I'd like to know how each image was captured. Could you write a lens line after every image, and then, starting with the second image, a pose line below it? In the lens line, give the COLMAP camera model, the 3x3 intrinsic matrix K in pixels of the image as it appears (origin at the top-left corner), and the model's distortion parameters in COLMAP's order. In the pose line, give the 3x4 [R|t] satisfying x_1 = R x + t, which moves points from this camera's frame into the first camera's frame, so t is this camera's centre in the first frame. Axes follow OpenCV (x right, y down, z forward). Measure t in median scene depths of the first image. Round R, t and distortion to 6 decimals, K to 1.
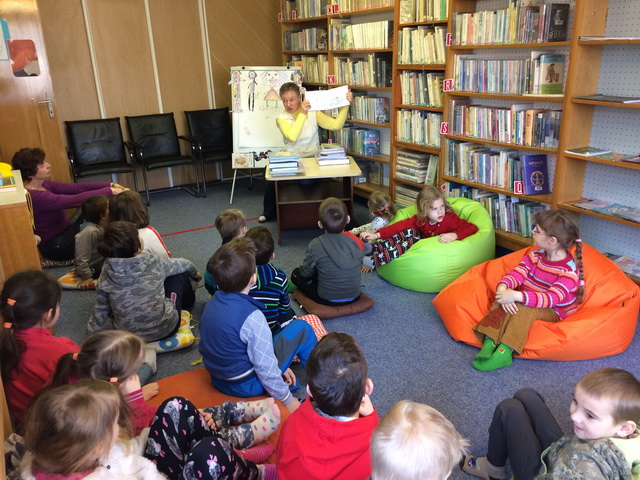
lens RADIAL K [[555.5, 0, 317.0], [0, 555.5, 237.9], [0, 0, 1]] dist [0.073244, -0.045761]
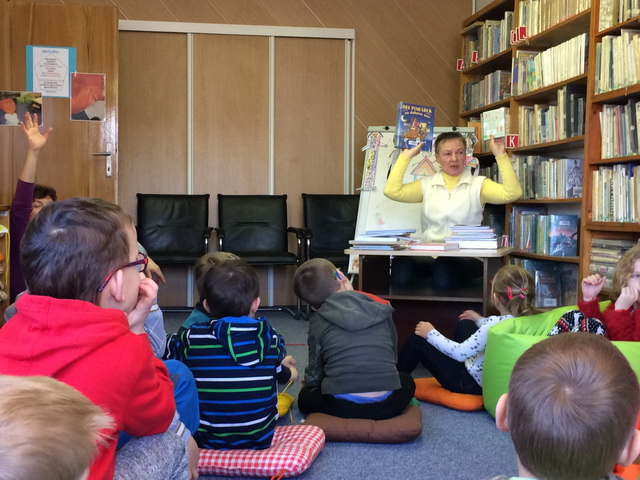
lens RADIAL K [[892.3, 0, 319.7], [0, 892.3, 240.1], [0, 0, 1]] dist [0.051665, 0.000000]
pose [[0.933302, 0.057445, -0.354468, 0.190386], [-0.156942, 0.953107, -0.258761, 0.116097], [0.322981, 0.297133, 0.898552, 0.073196]]
